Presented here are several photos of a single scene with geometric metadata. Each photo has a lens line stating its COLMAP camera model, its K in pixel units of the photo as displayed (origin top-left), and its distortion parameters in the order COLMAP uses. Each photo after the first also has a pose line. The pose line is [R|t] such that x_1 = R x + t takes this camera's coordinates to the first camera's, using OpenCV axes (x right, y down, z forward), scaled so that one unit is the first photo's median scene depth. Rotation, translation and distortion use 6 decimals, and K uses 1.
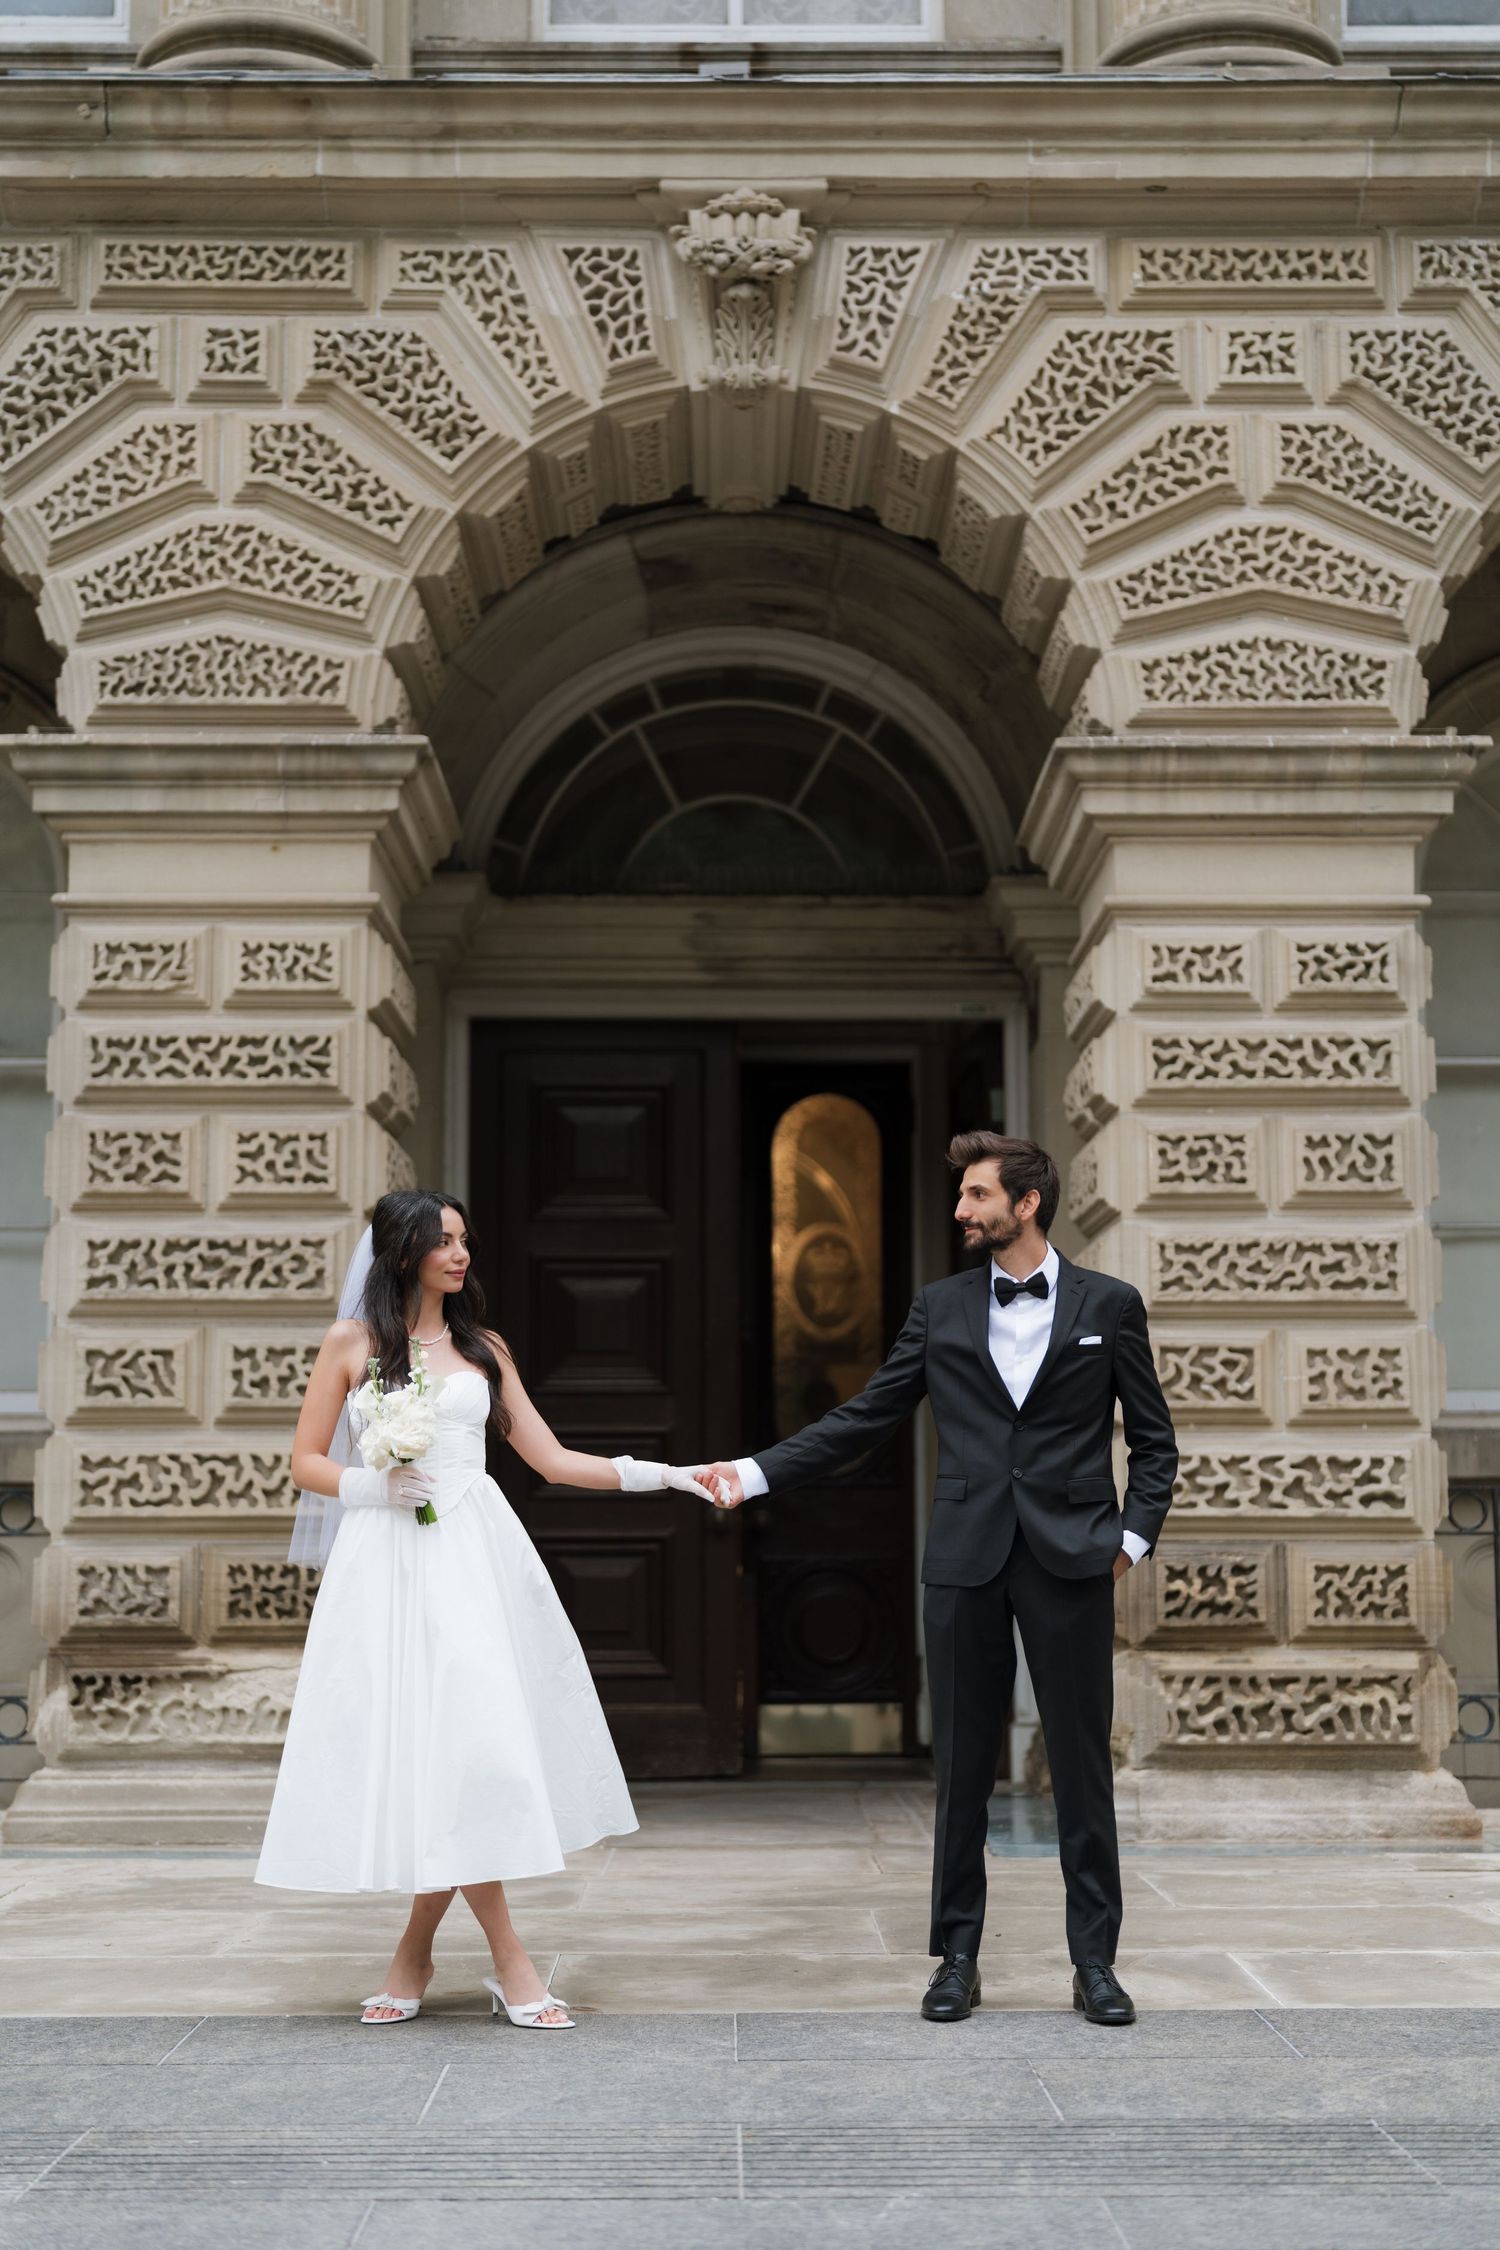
lens RADIAL K [[3116.9, 0, 750.0], [0, 3116.9, 1125.0], [0, 0, 1]] dist [0.001441, 0.051775]
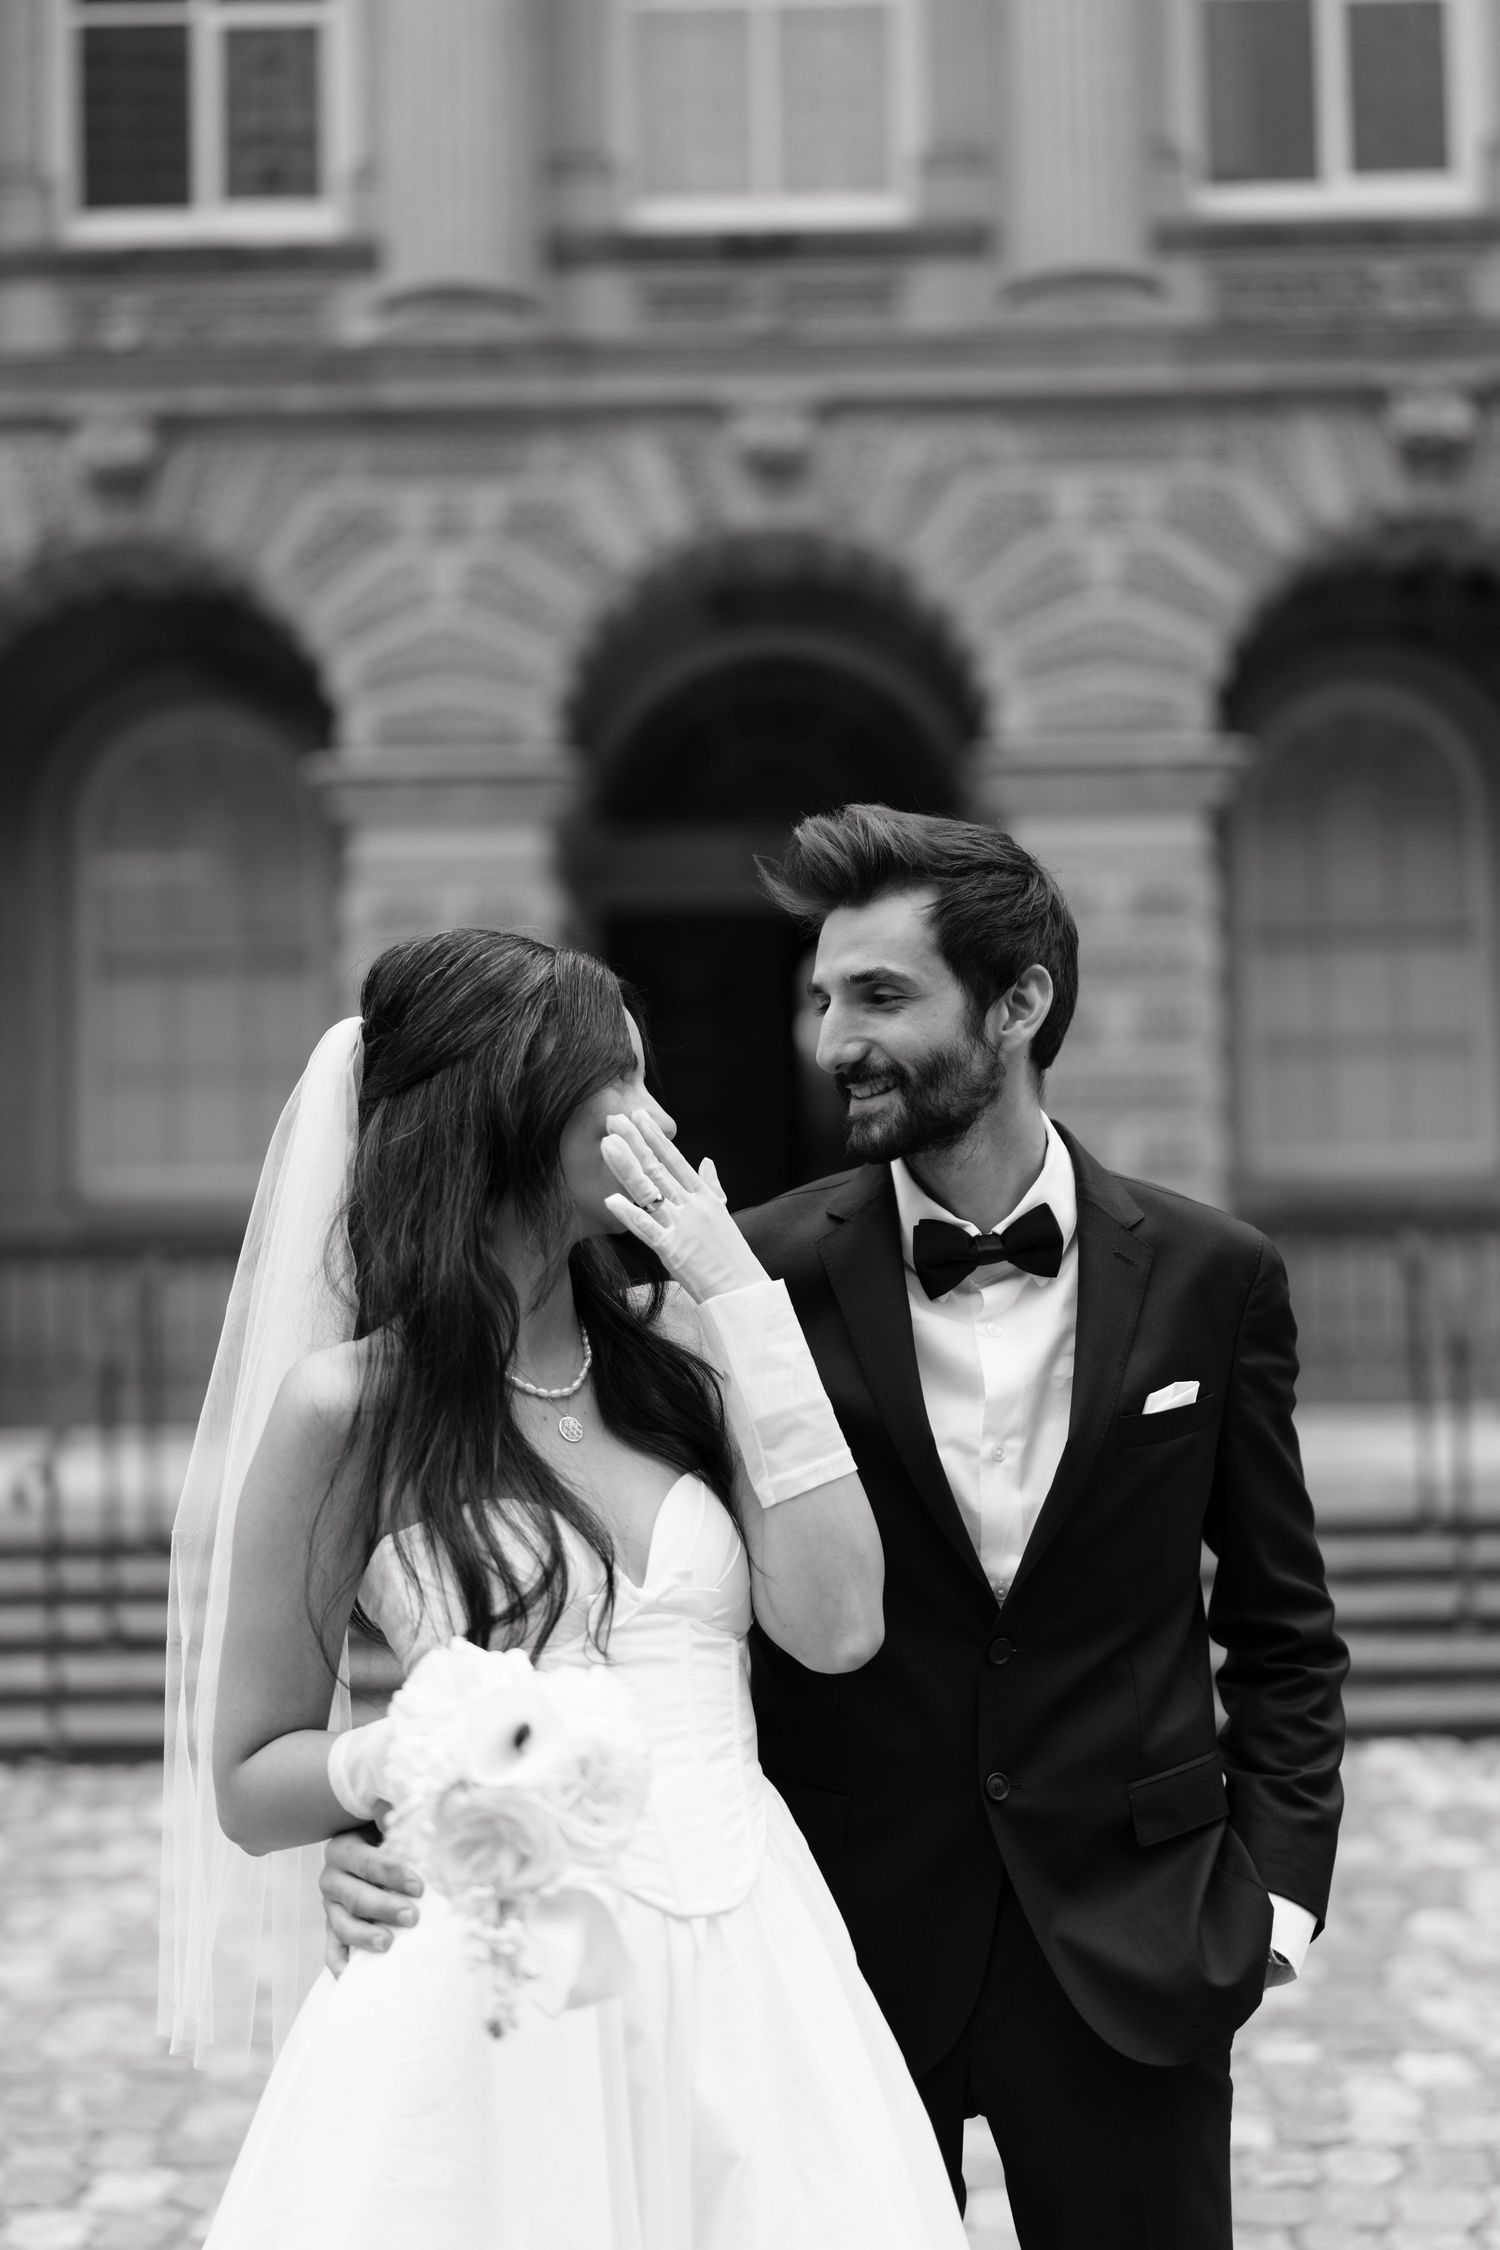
lens RADIAL K [[3300.7, 0, 757.2], [0, 3300.7, 1072.8], [0, 0, 1]] dist [-0.001737, 0.025835]
pose [[0.999680, -0.016926, -0.018824, 0.016173], [0.018120, 0.997711, 0.065153, -0.071205], [0.017679, -0.065473, 0.997698, -0.674884]]
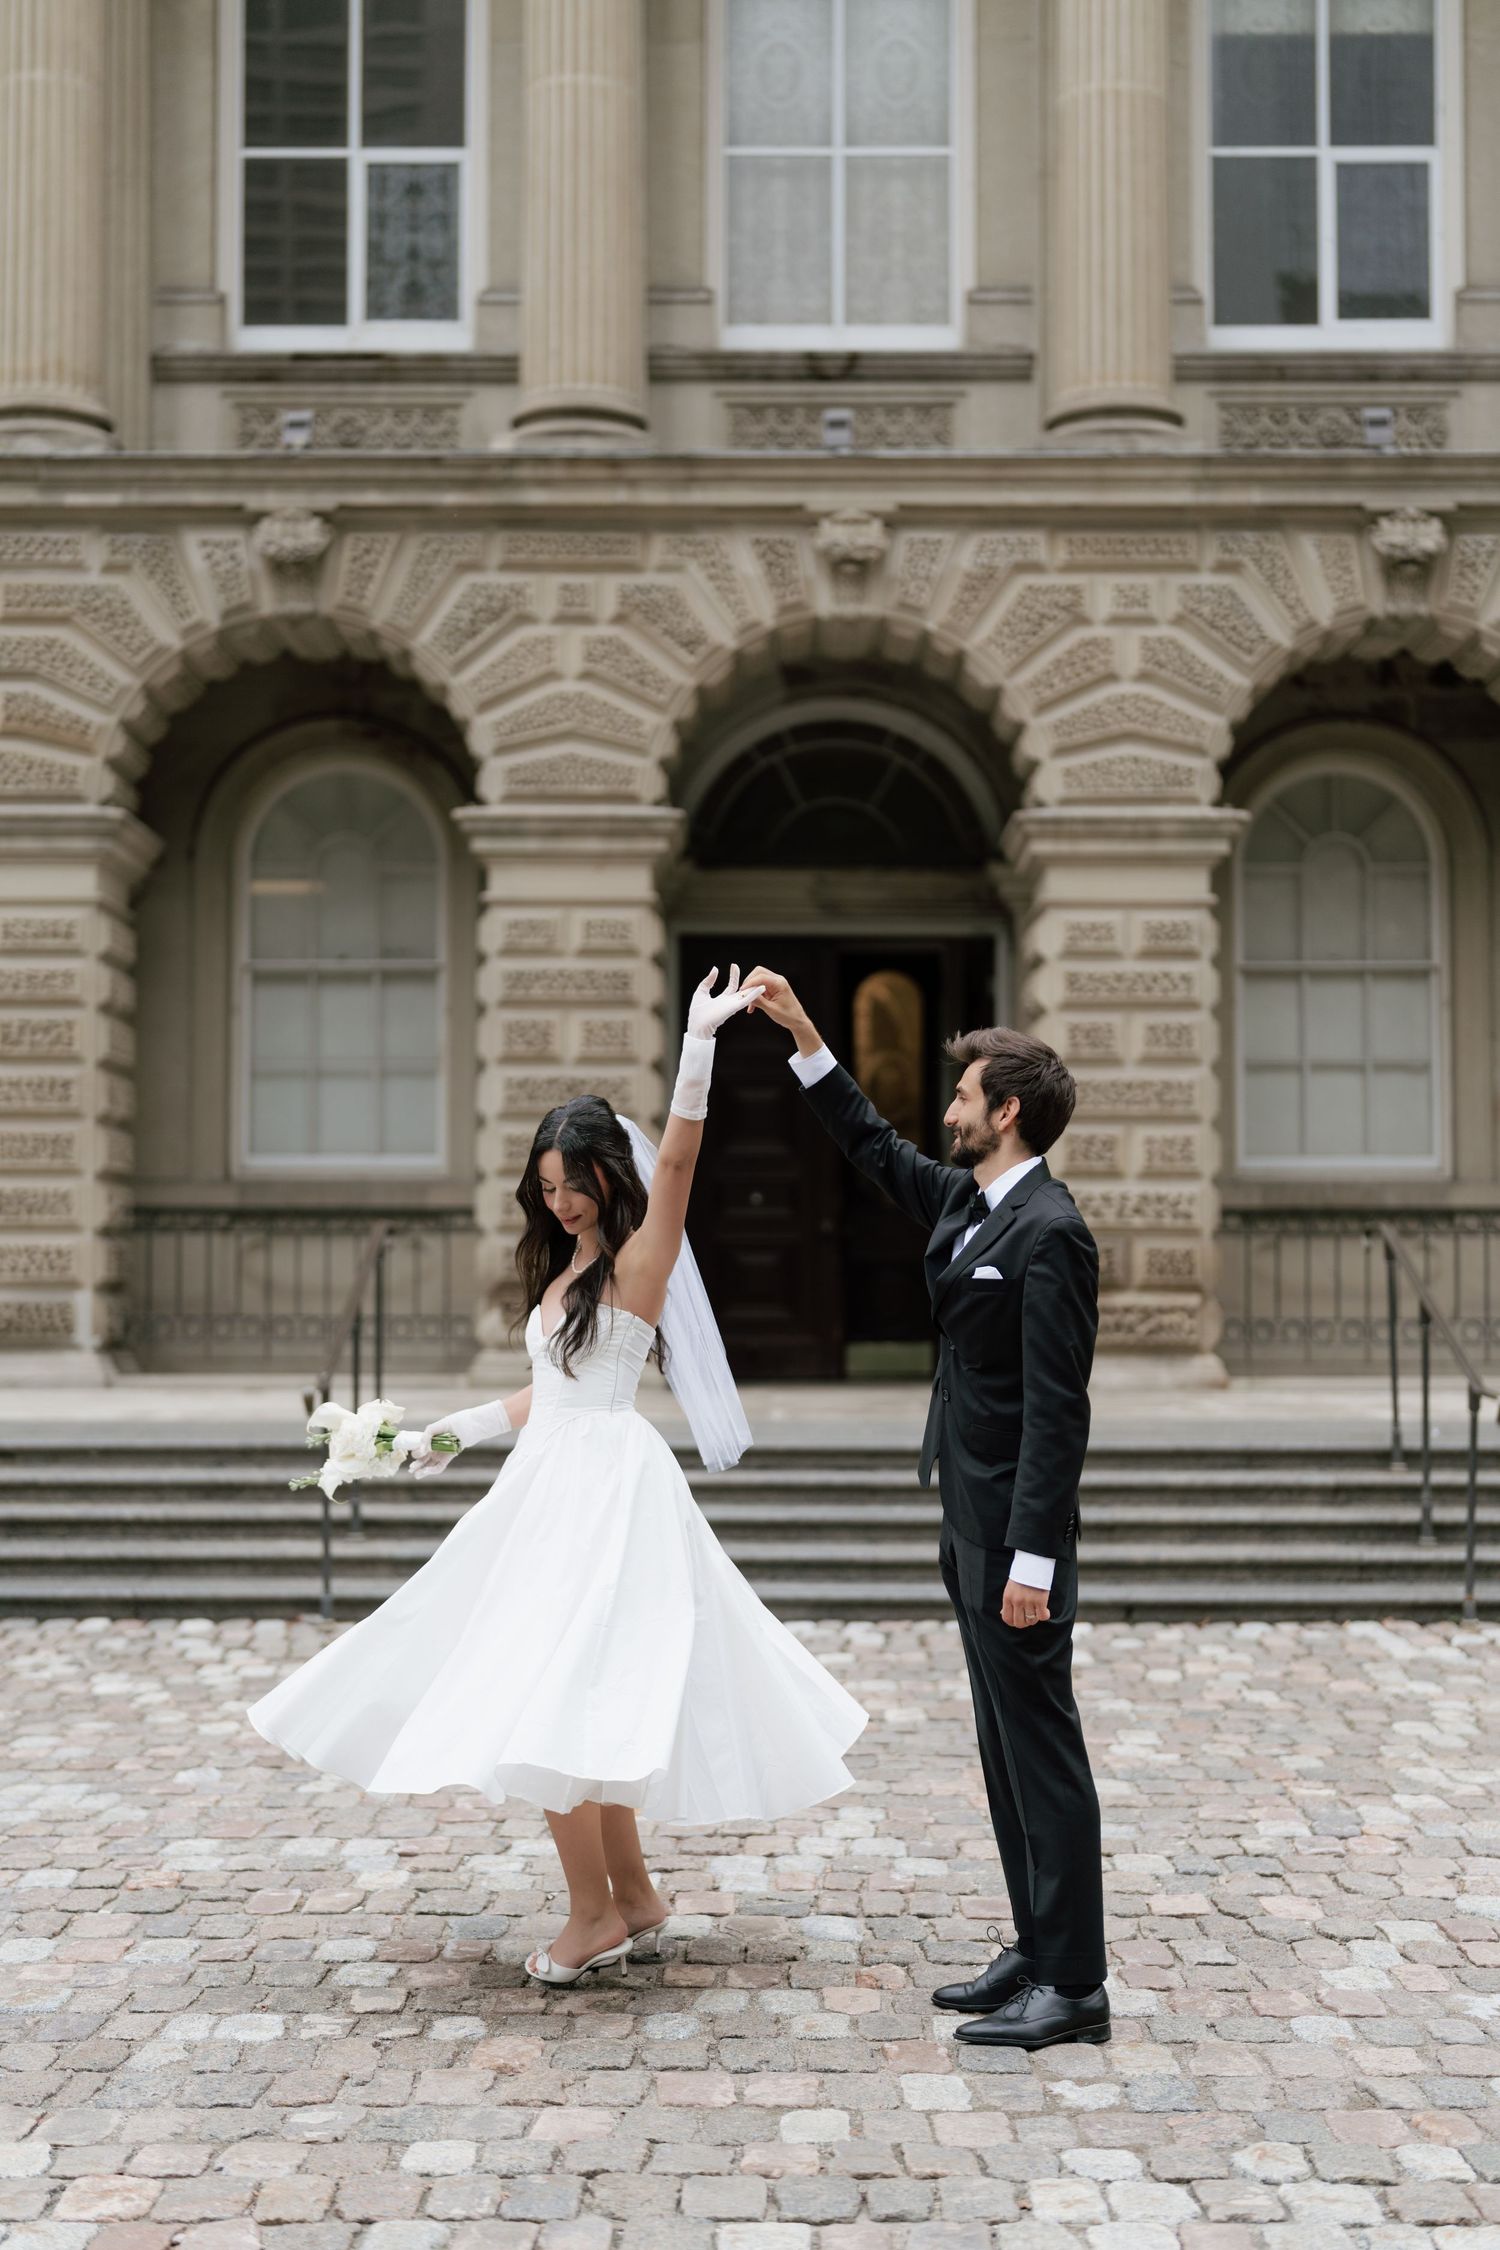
lens RADIAL K [[3129.2, 0, 750.0], [0, 3129.2, 1125.0], [0, 0, 1]] dist [-0.011045, 0.052000]
pose [[0.999913, 0.004078, -0.012527, -0.037250], [-0.003025, 0.996548, 0.082968, -0.090665], [0.012822, -0.082923, 0.996473, -0.875500]]
